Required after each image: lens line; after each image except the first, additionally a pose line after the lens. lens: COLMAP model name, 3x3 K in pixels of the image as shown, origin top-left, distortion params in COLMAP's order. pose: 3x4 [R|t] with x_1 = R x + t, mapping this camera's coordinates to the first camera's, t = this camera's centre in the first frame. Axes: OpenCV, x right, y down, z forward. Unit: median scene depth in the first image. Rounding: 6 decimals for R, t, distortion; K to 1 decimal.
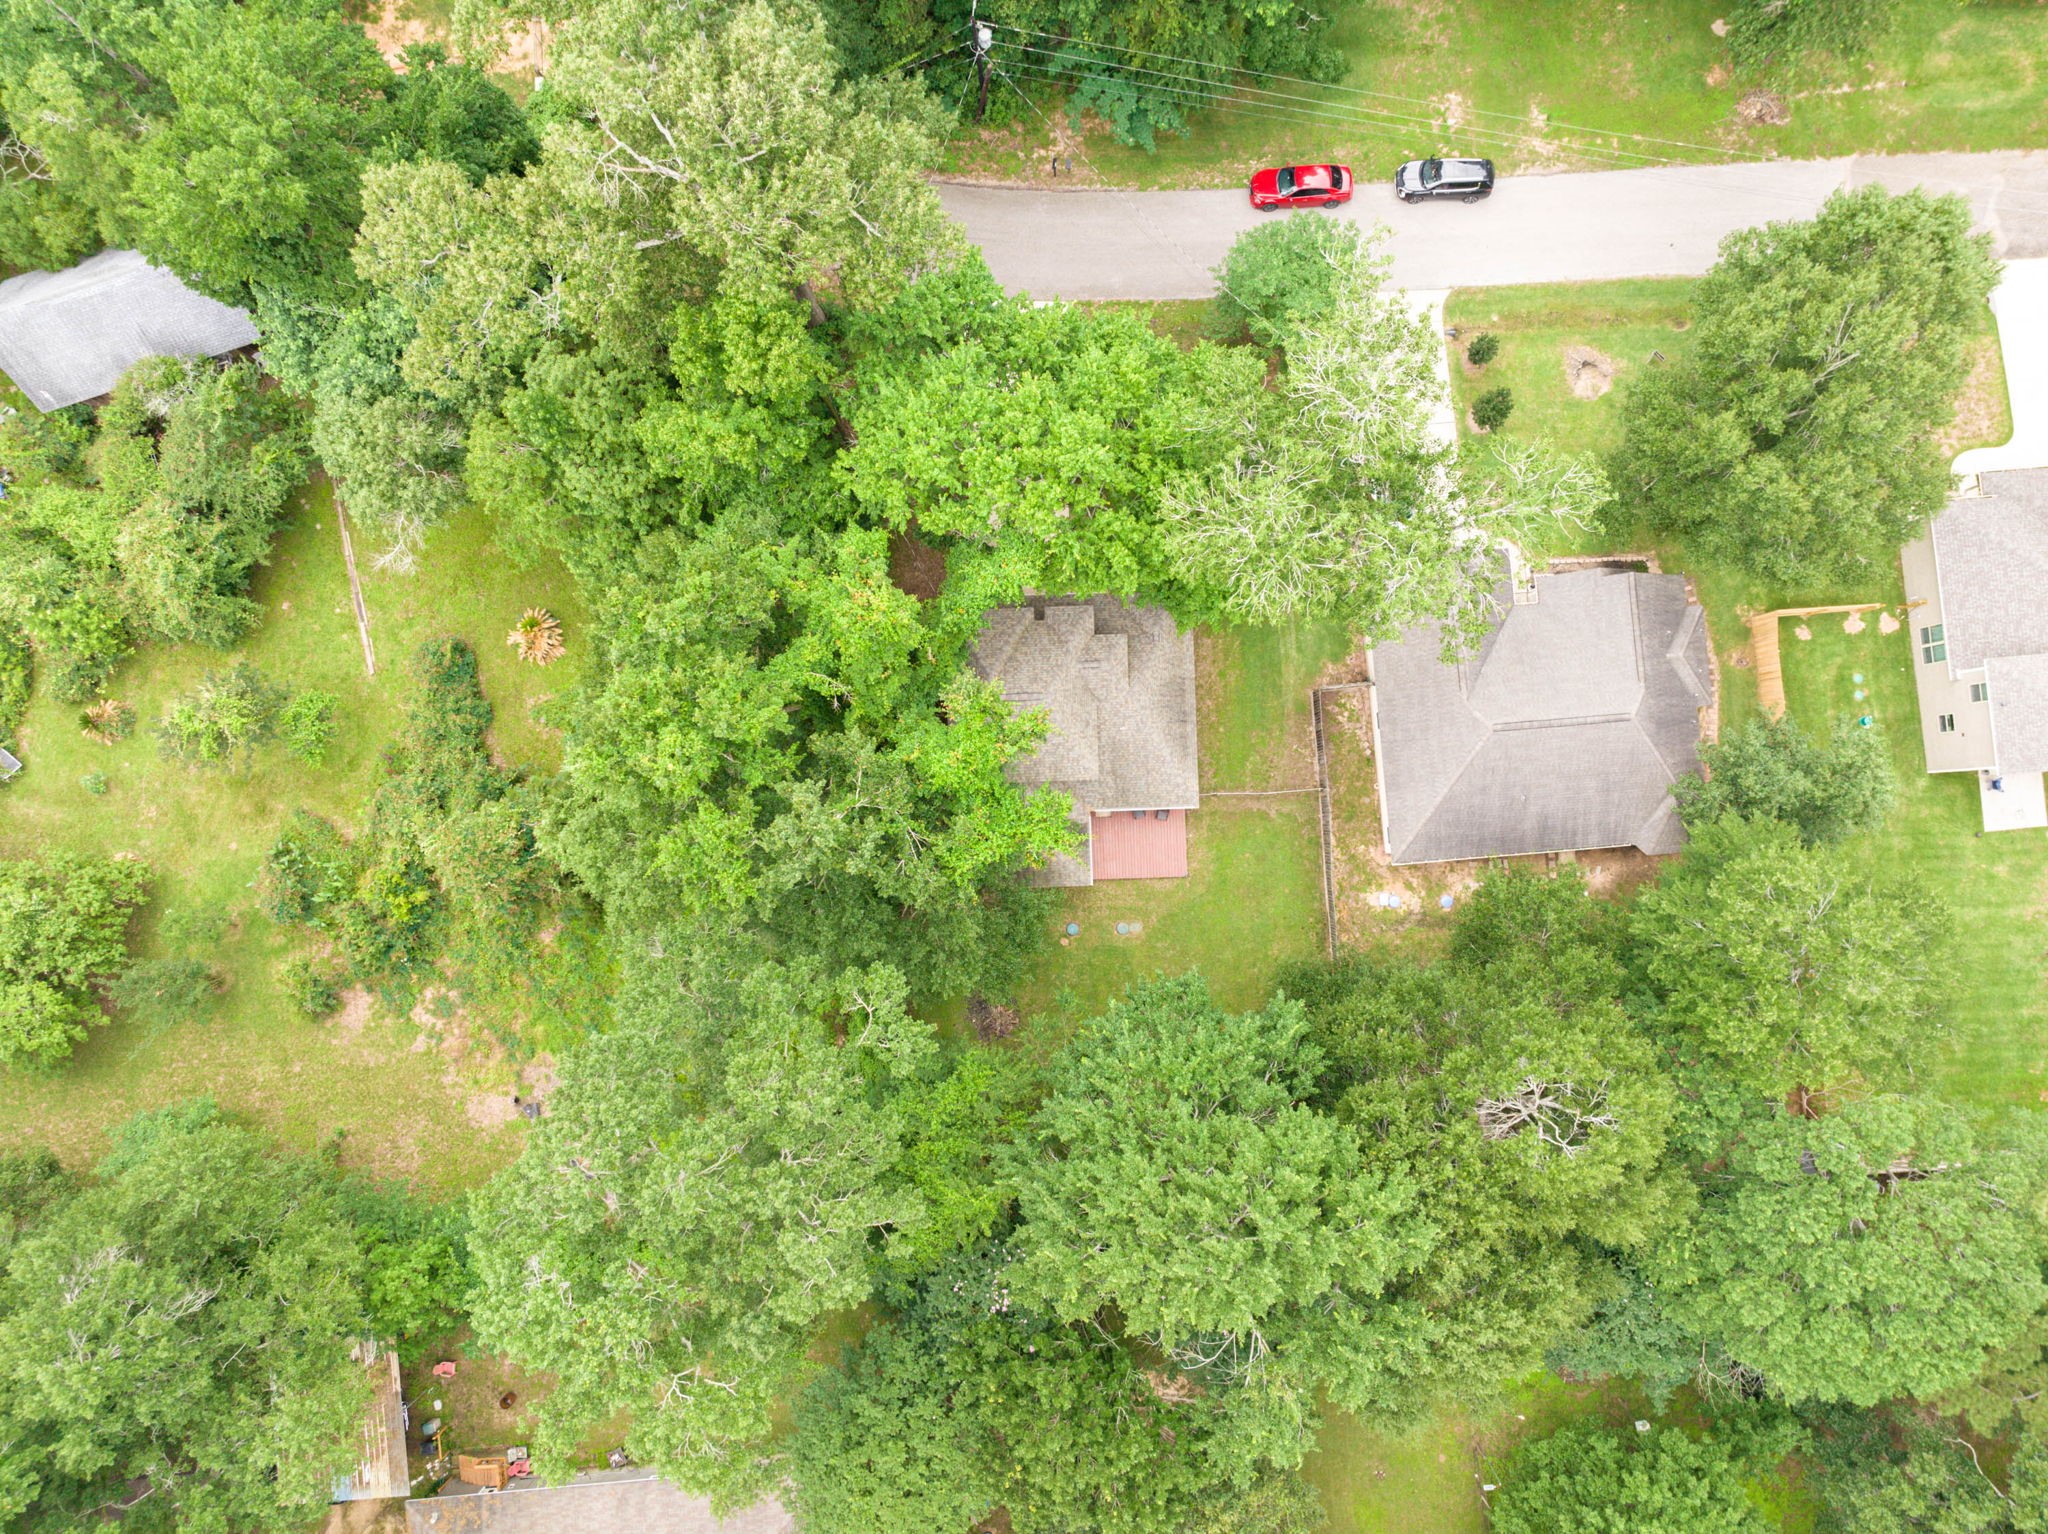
lens RADIAL K [[1410.2, 0, 1024.0], [0, 1410.2, 767.0], [0, 0, 1]] dist [-0.009858, -0.004473]
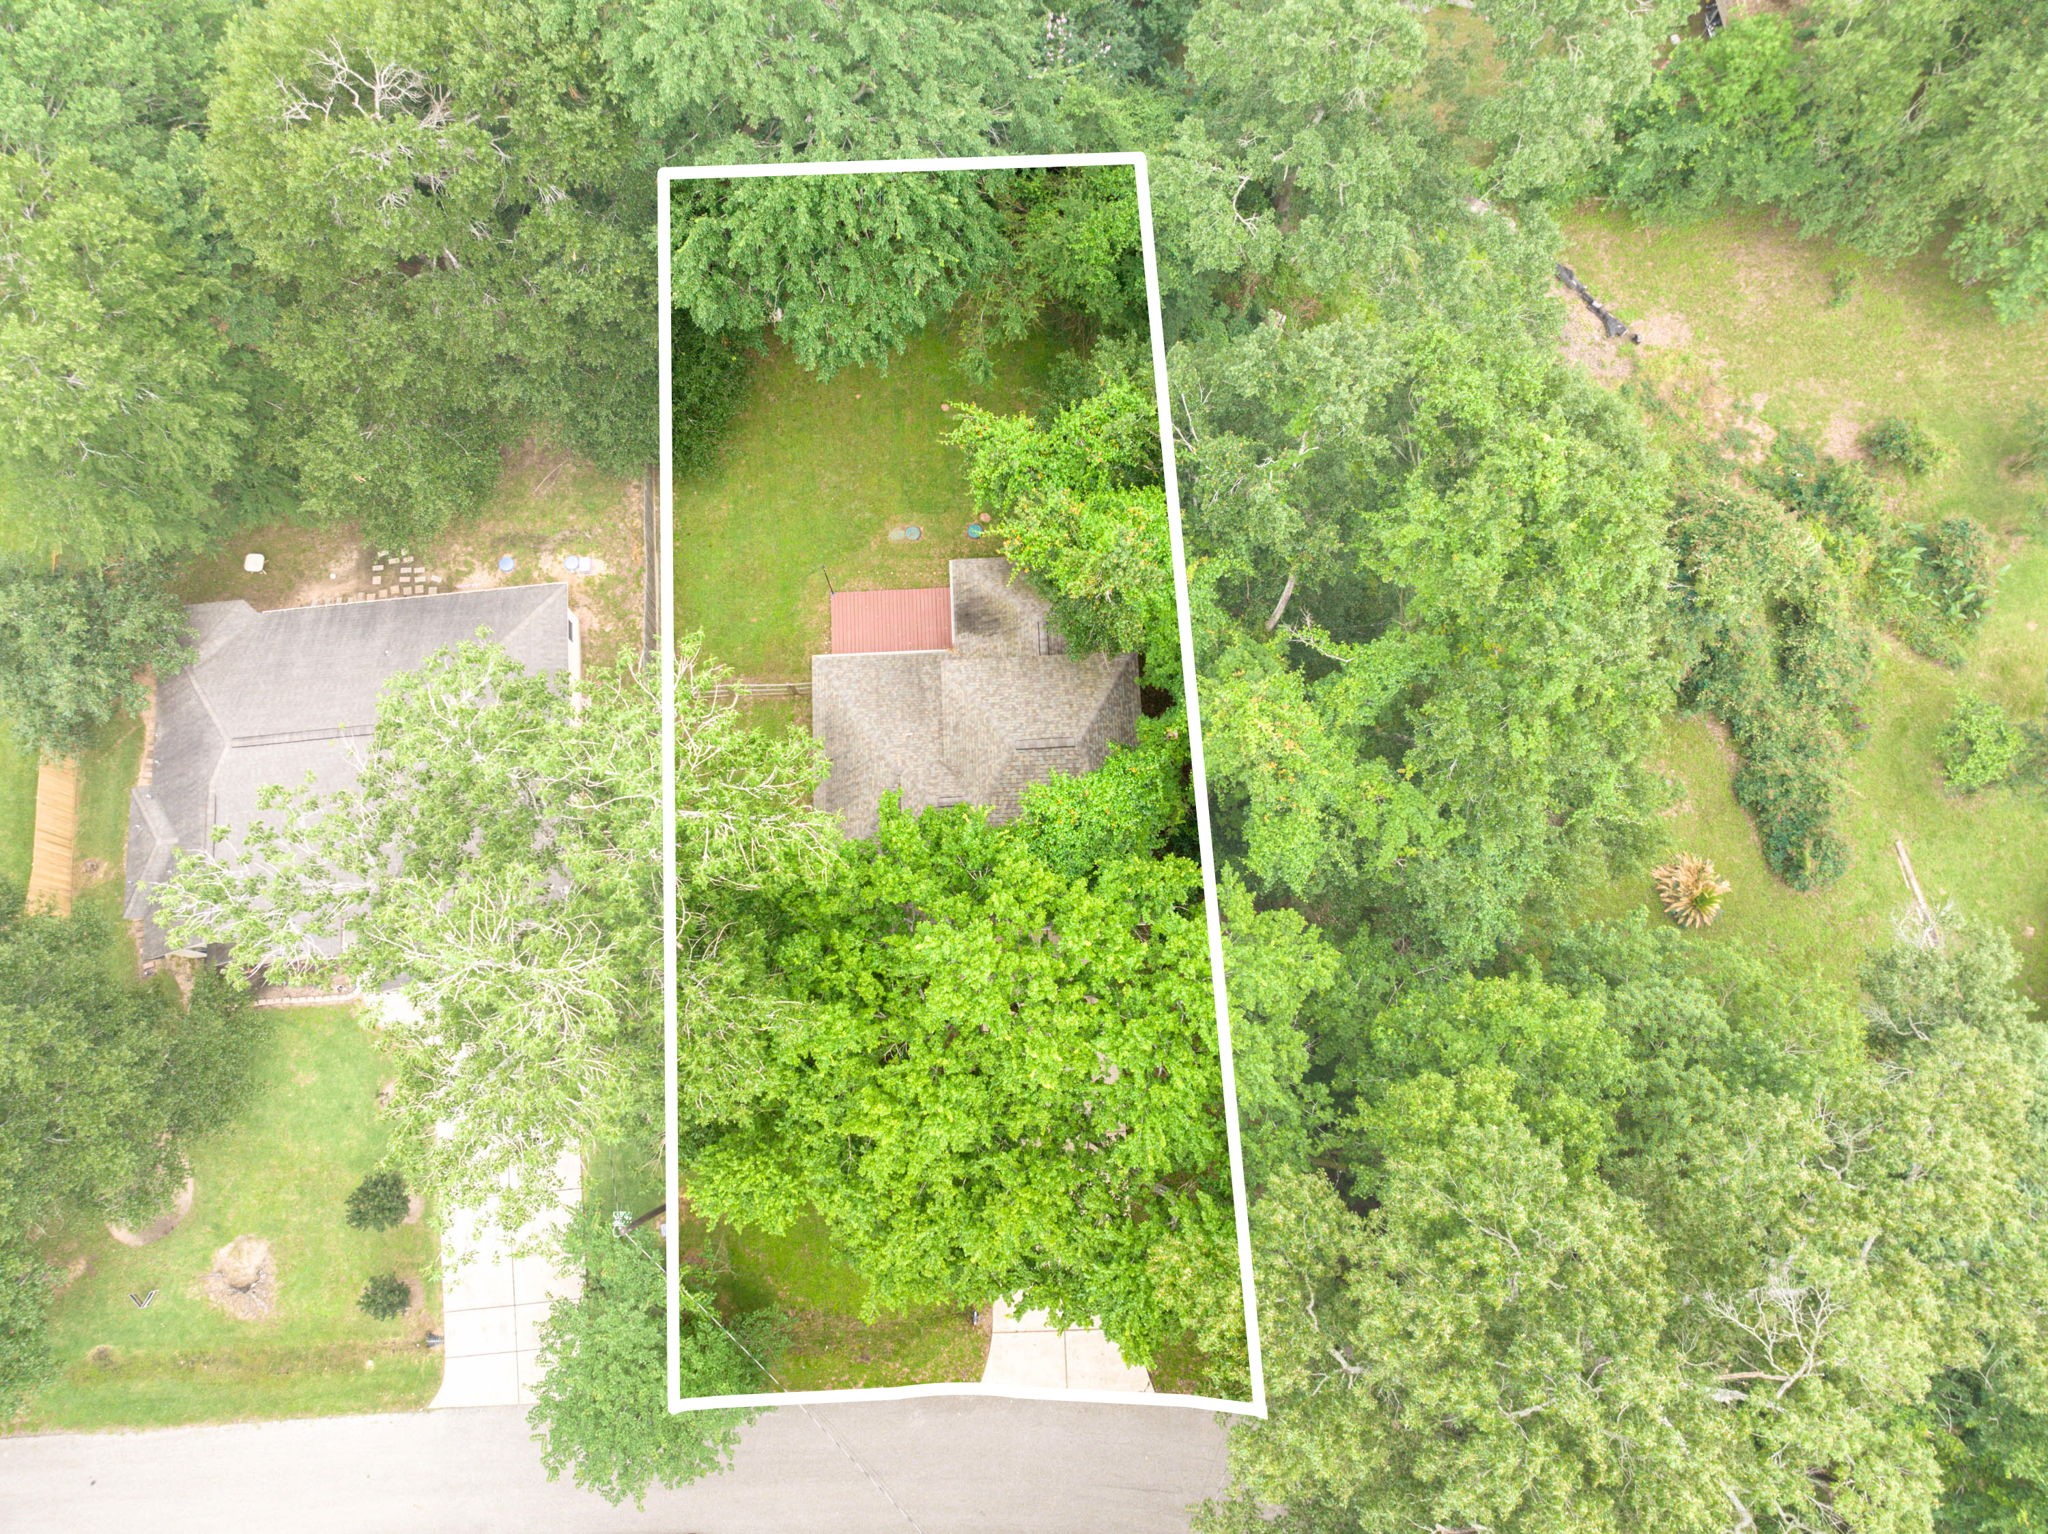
lens RADIAL K [[1410.2, 0, 1024.0], [0, 1410.2, 767.0], [0, 0, 1]] dist [-0.009858, -0.004473]
pose [[-0.999868, 0.015922, 0.003354, 0.006223], [-0.014325, -0.959128, 0.282609, -0.241182], [0.007717, 0.282523, 0.959229, 0.262617]]
